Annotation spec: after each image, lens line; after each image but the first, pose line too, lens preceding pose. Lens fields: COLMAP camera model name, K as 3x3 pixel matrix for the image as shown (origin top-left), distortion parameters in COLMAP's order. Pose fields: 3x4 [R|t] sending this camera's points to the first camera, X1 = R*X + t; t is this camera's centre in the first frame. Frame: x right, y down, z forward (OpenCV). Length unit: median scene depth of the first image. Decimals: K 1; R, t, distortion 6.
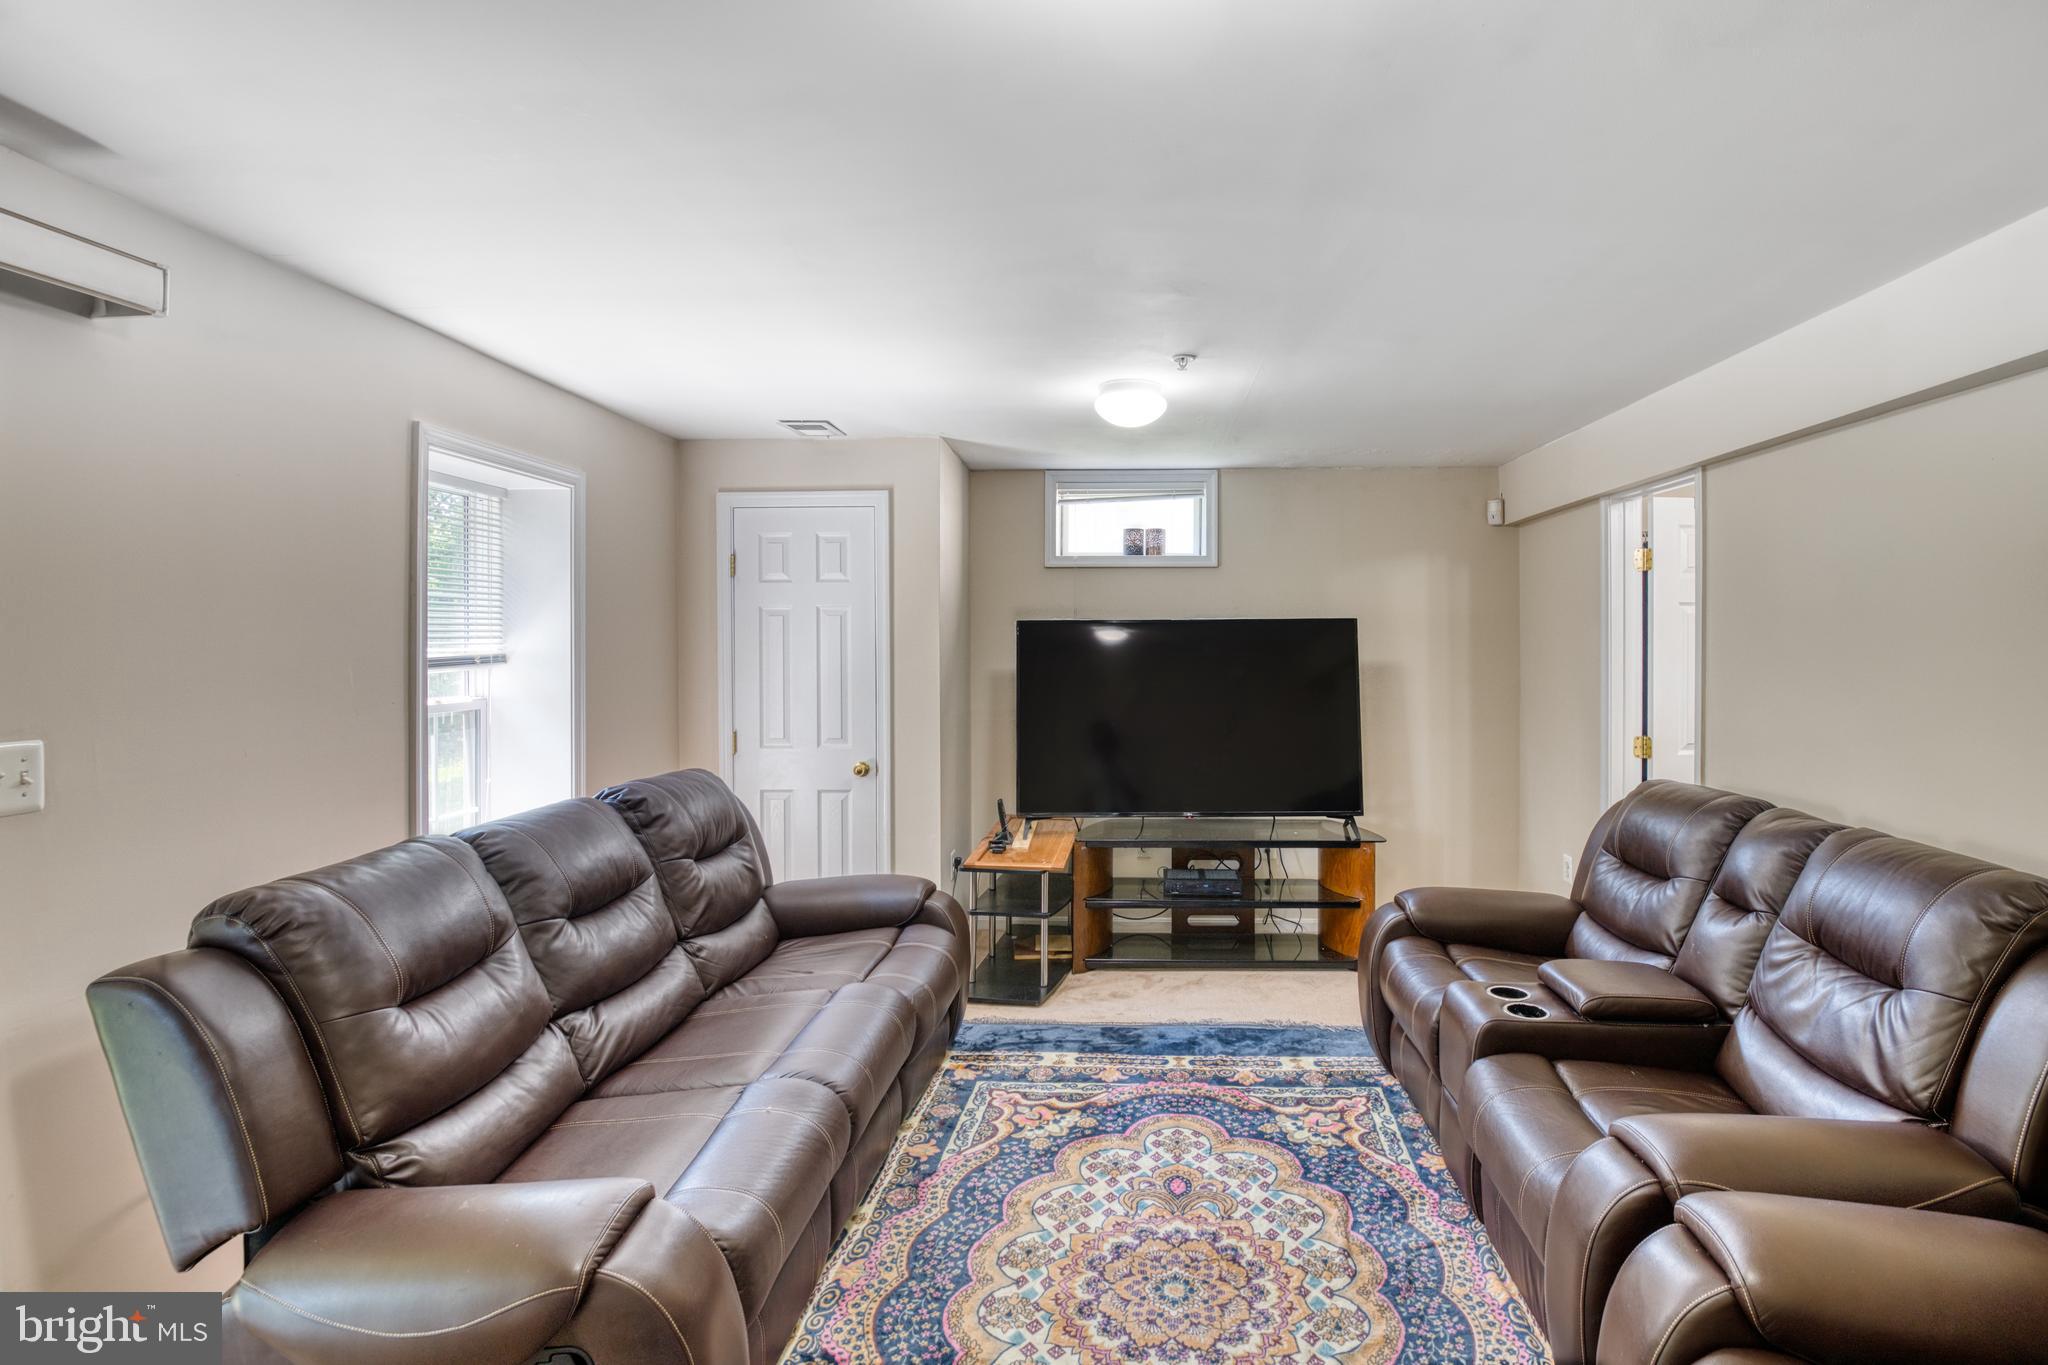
lens RADIAL K [[990.5, 0, 1062.3], [0, 990.5, 667.6], [0, 0, 1]] dist [0.000338, -0.028747]
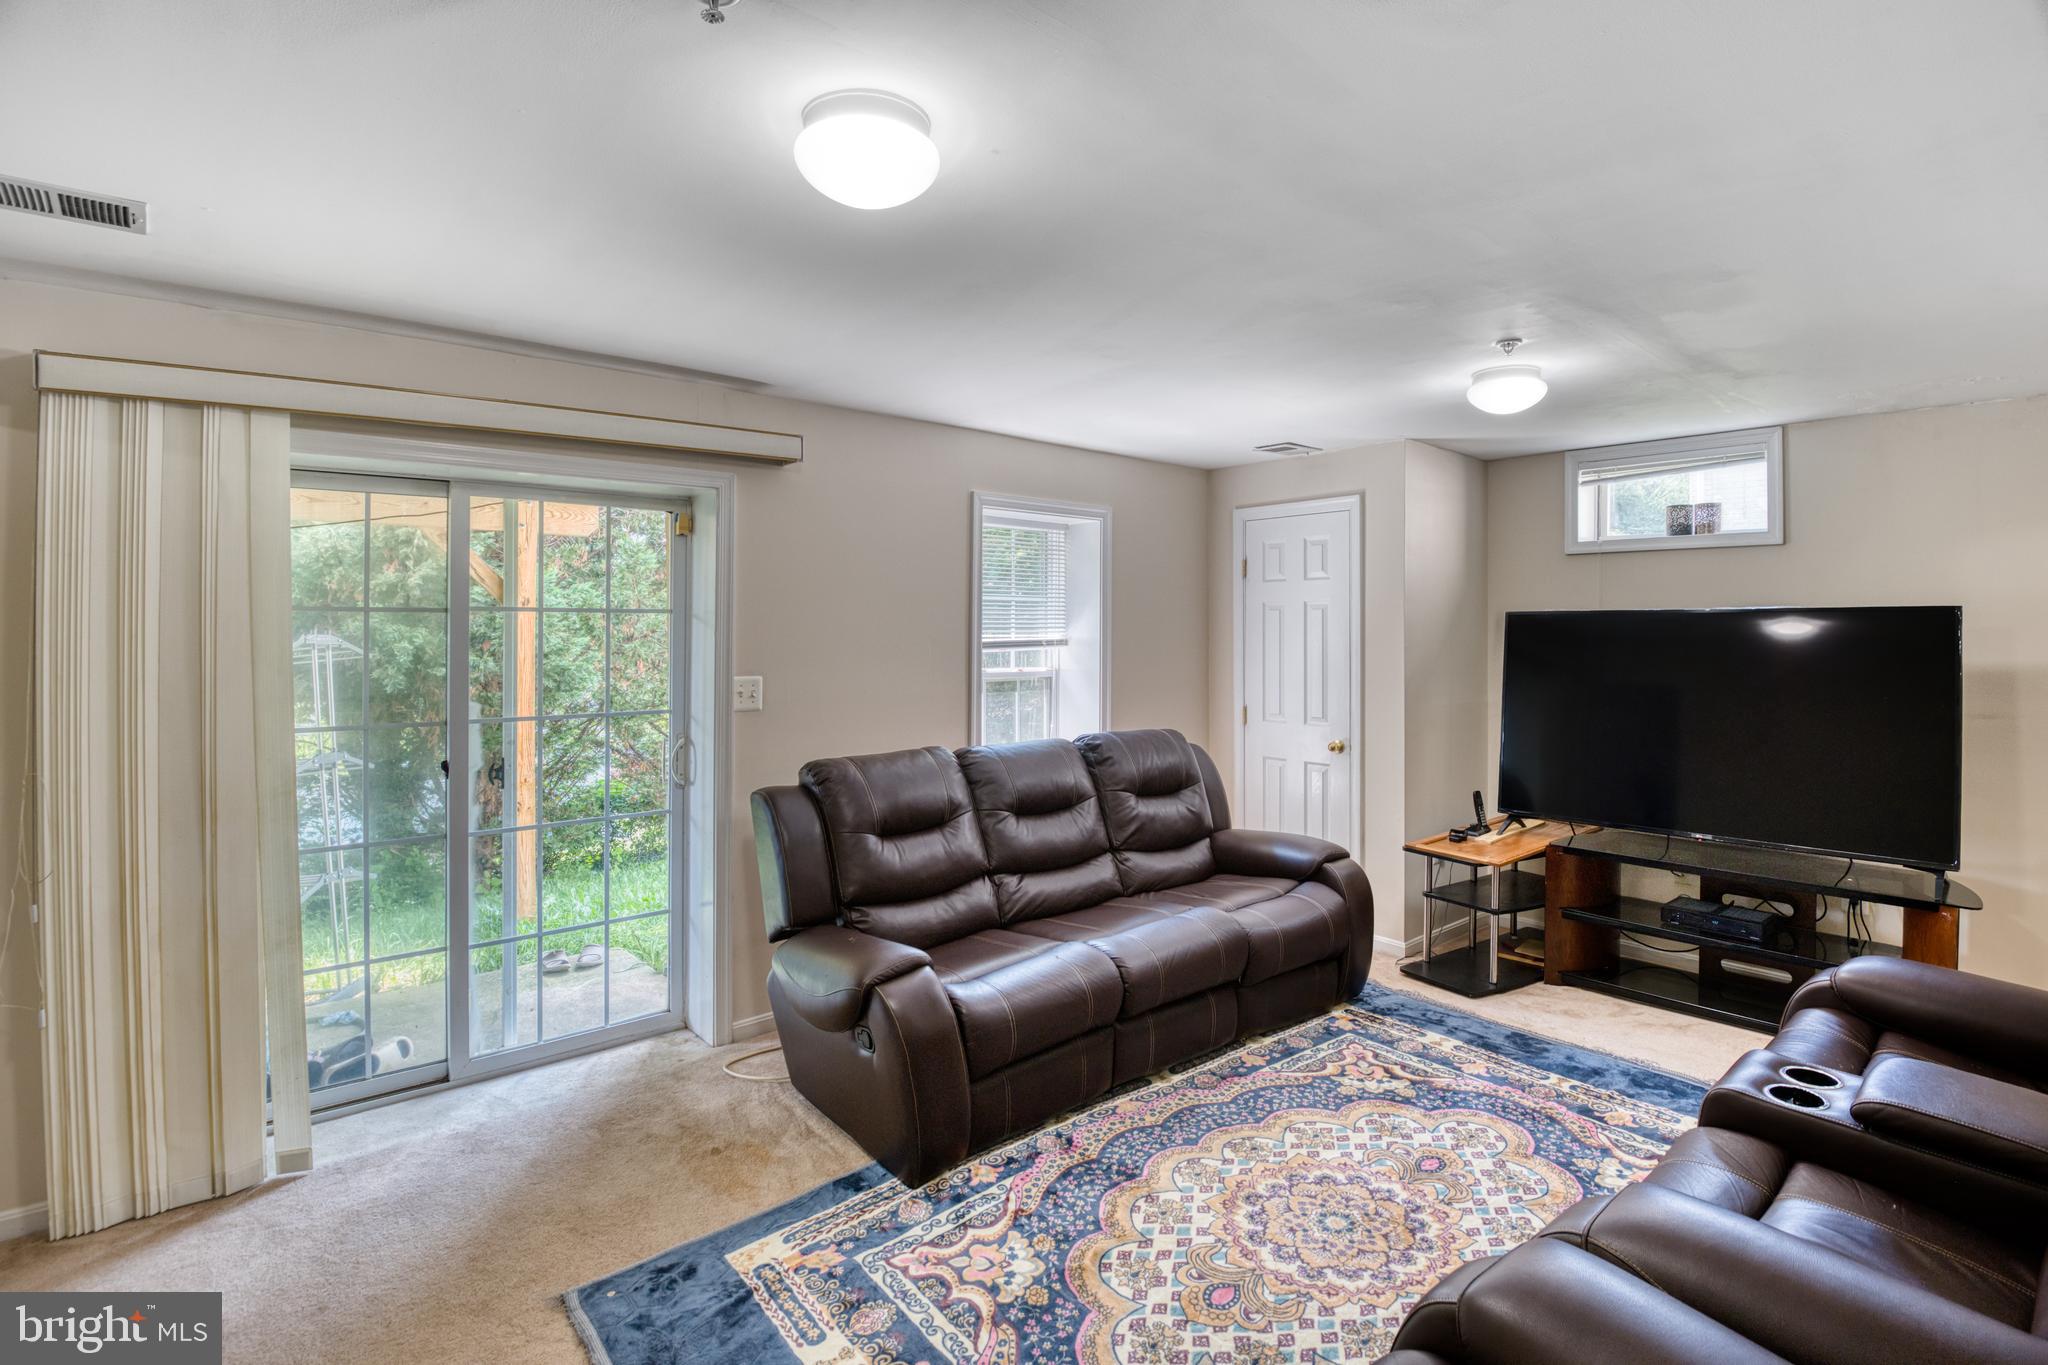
lens RADIAL K [[990.5, 0, 1062.3], [0, 990.5, 667.6], [0, 0, 1]] dist [0.000338, -0.028747]
pose [[0.678628, 0.031577, -0.733803, 0.494323], [-0.026177, 0.999481, 0.018801, 0.000830], [0.734016, 0.006450, 0.679102, 0.018985]]
